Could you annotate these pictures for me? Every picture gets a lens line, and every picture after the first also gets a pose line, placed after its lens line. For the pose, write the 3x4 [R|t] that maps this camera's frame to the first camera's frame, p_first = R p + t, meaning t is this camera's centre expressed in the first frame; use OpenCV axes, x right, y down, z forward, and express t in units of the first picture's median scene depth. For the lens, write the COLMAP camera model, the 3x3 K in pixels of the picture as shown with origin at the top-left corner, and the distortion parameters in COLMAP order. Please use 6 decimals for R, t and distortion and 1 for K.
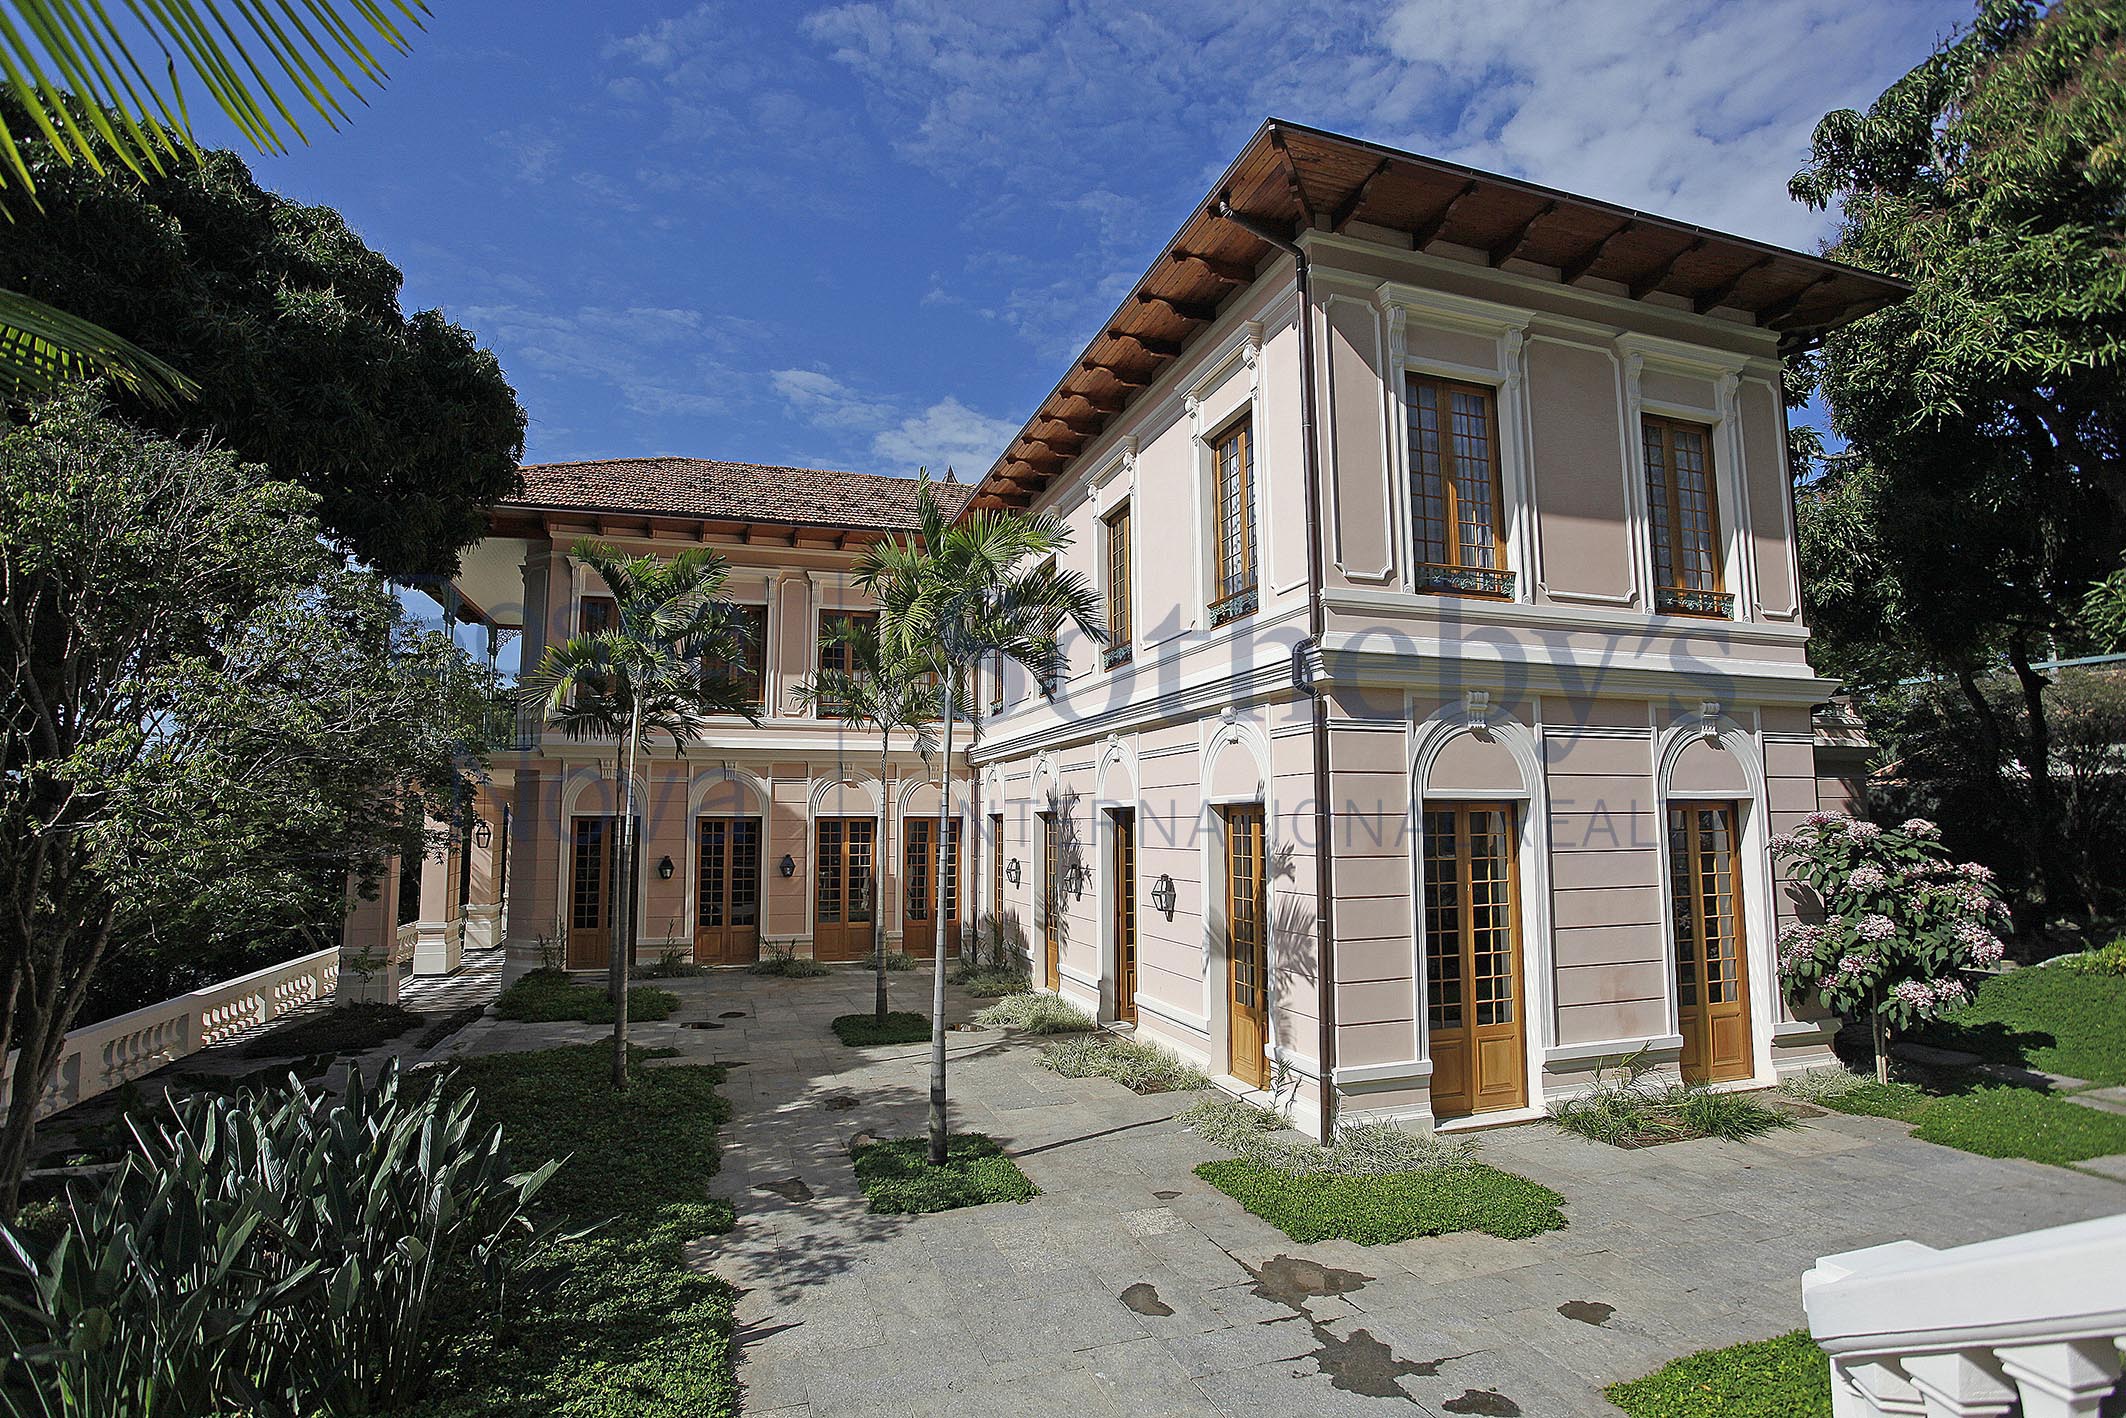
lens RADIAL K [[1061.6, 0, 1047.2], [0, 1061.6, 705.3], [0, 0, 1]] dist [-0.056186, 0.025252]
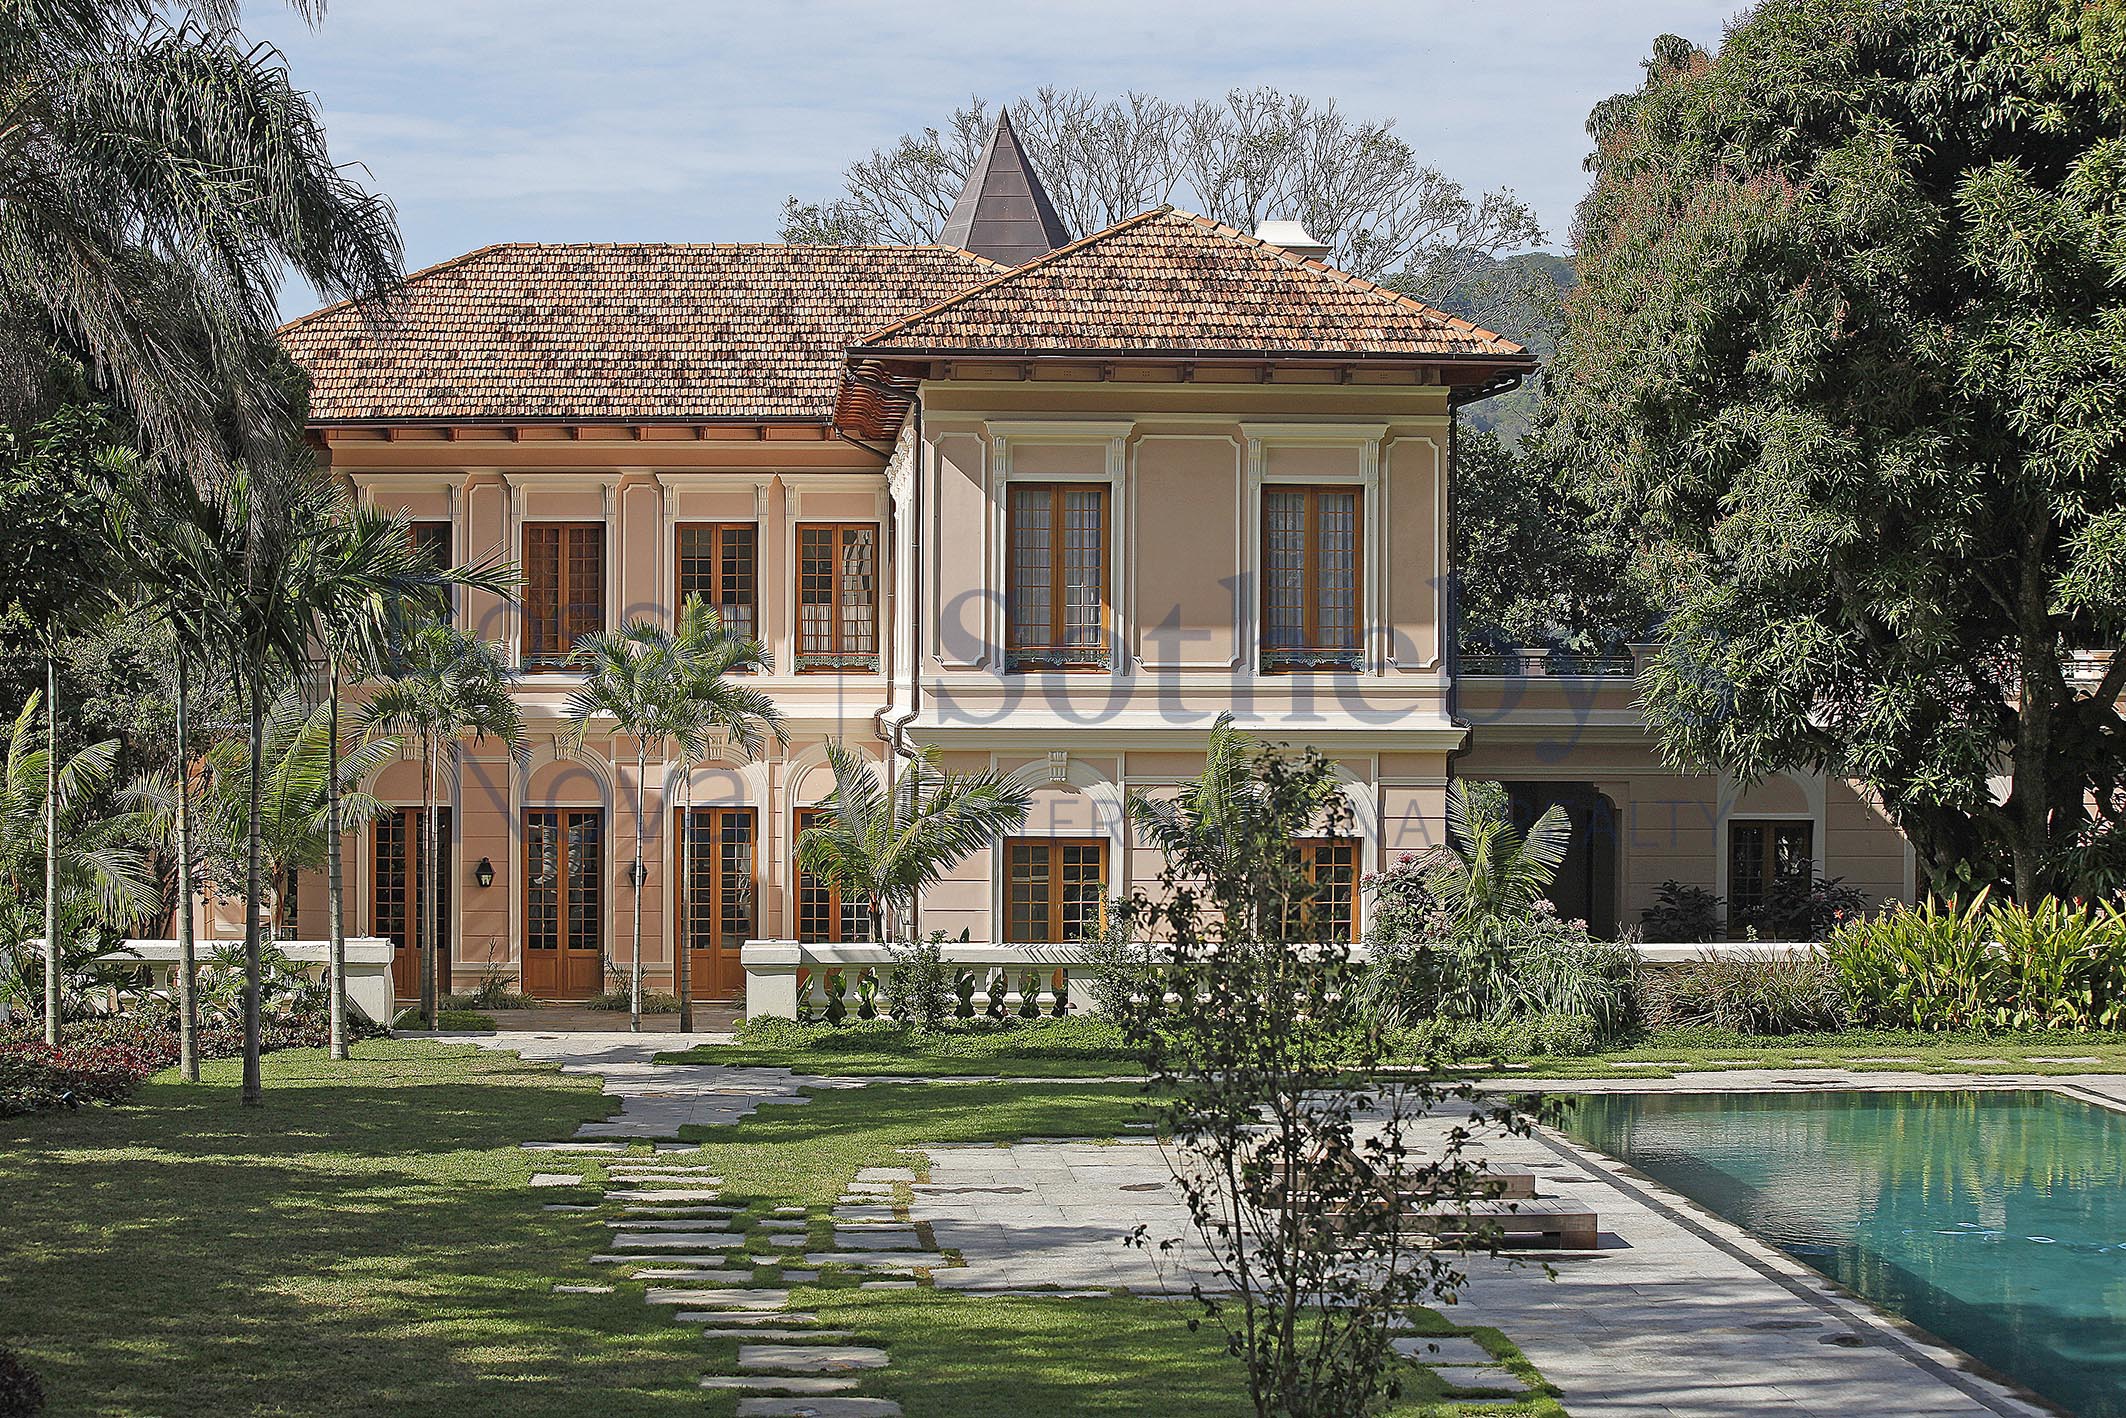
lens RADIAL K [[4445.2, 0, 1061.1], [0, 4445.2, 722.0], [0, 0, 1]] dist [-0.331869, 0.000000]
pose [[0.968175, 0.012370, -0.249969, 0.841865], [0.017922, 0.992787, 0.118545, -0.326147], [0.249632, -0.119252, 0.960970, -1.962967]]
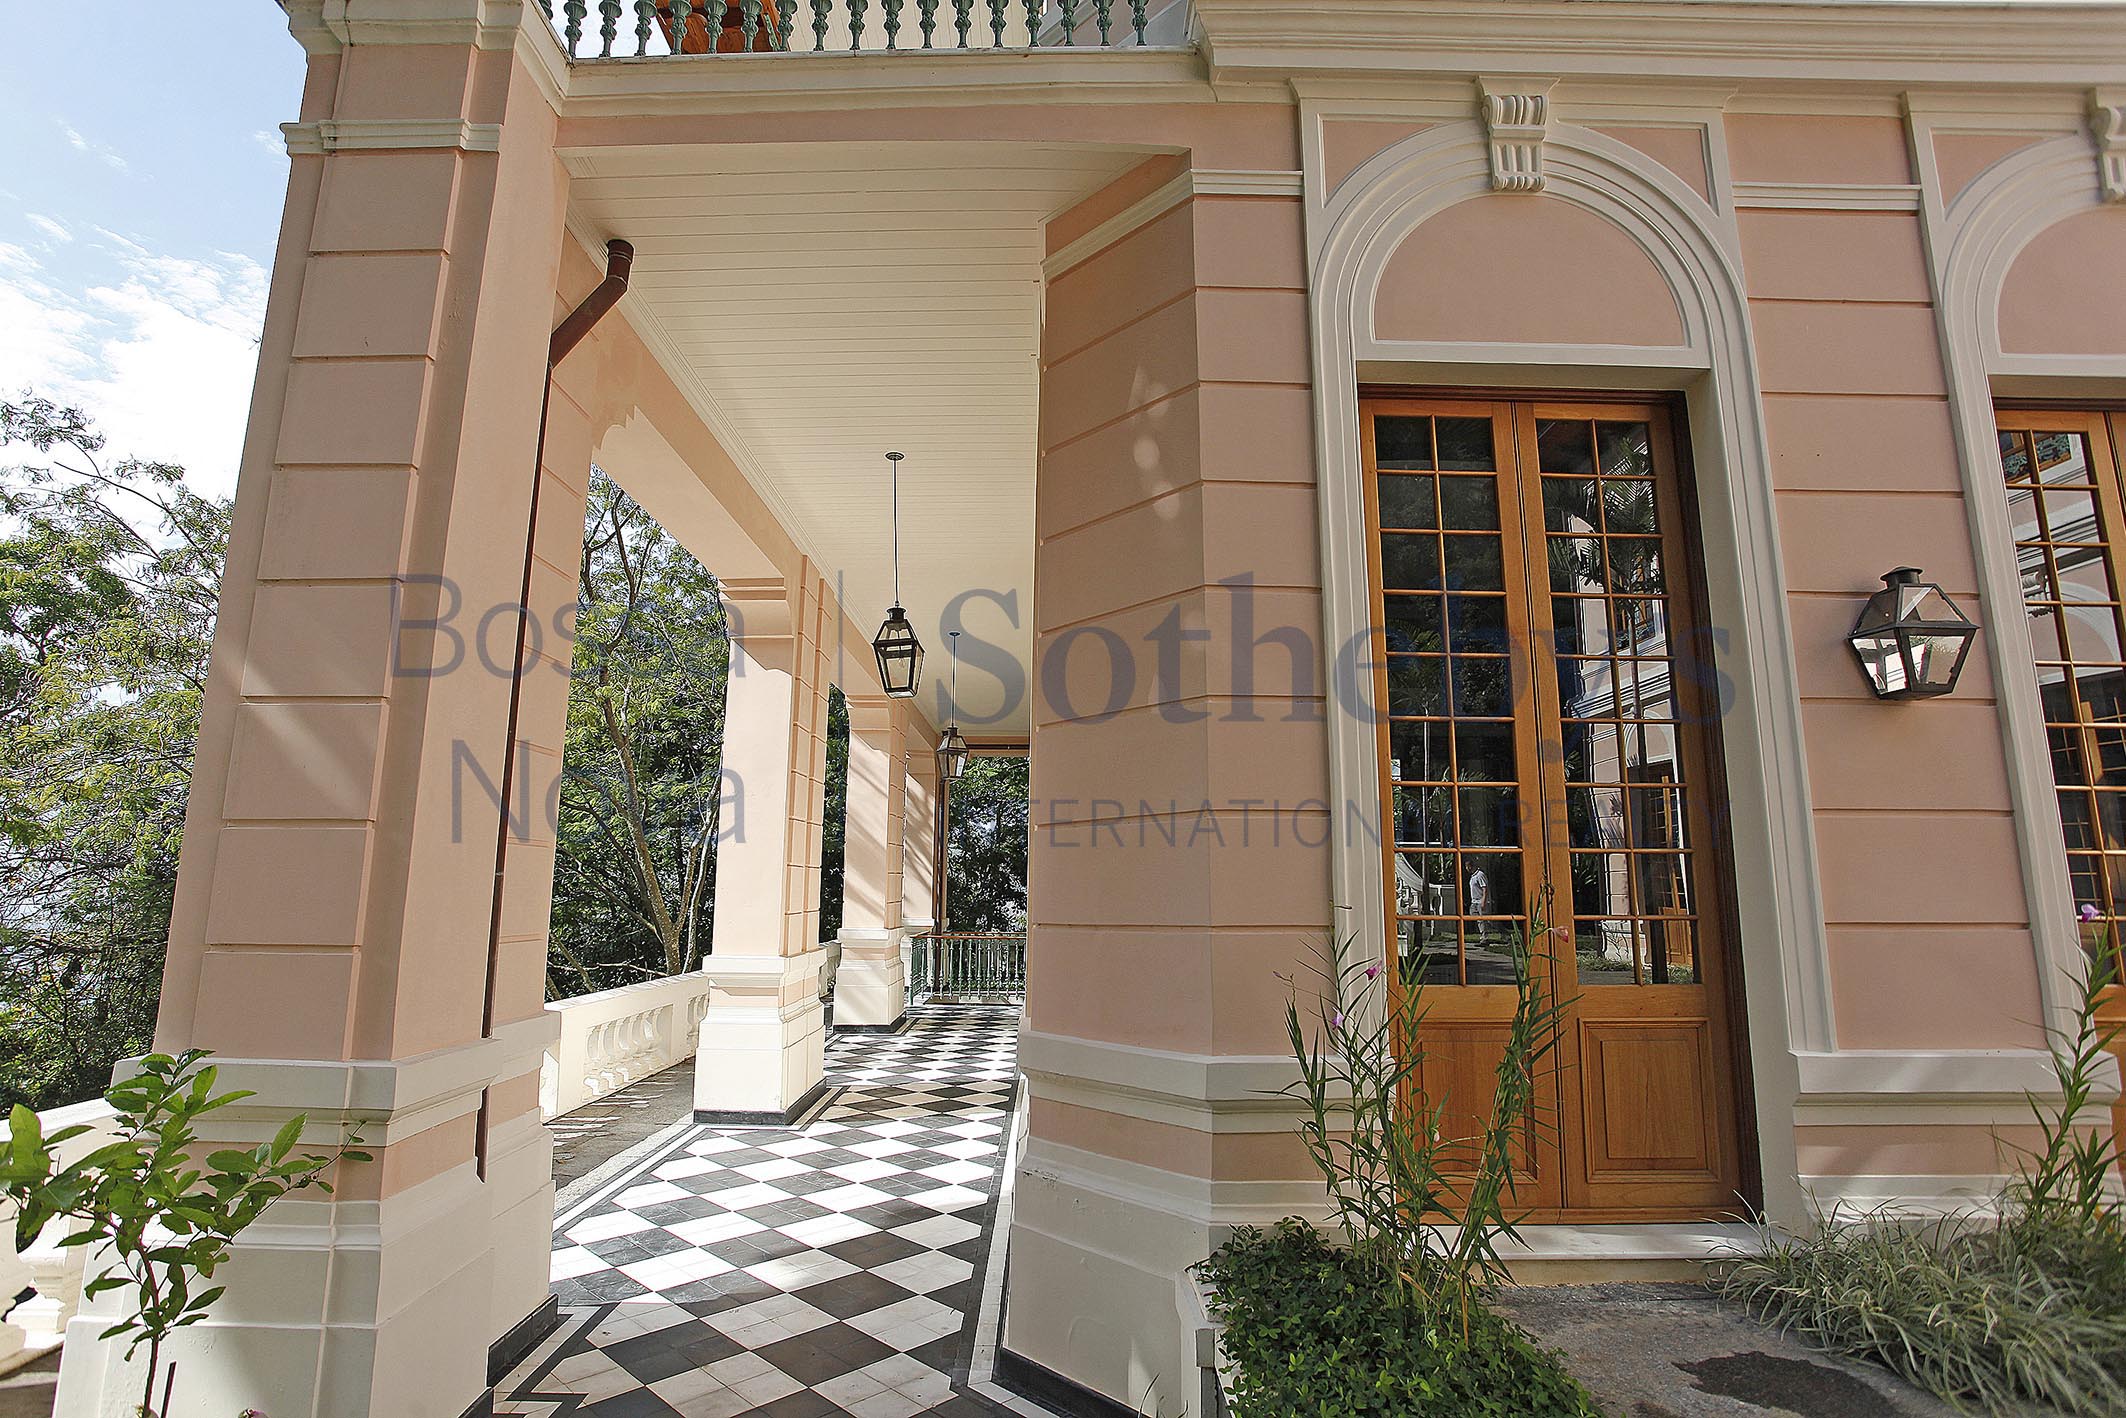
lens RADIAL K [[1061.6, 0, 1050.3], [0, 1061.6, 707.3], [0, 0, 1]] dist [-0.056186, 0.025252]
pose [[0.945347, -0.041605, -0.323400, -0.422558], [0.021589, 0.997636, -0.065238, 0.168099], [0.325350, 0.054691, 0.944011, 0.779060]]
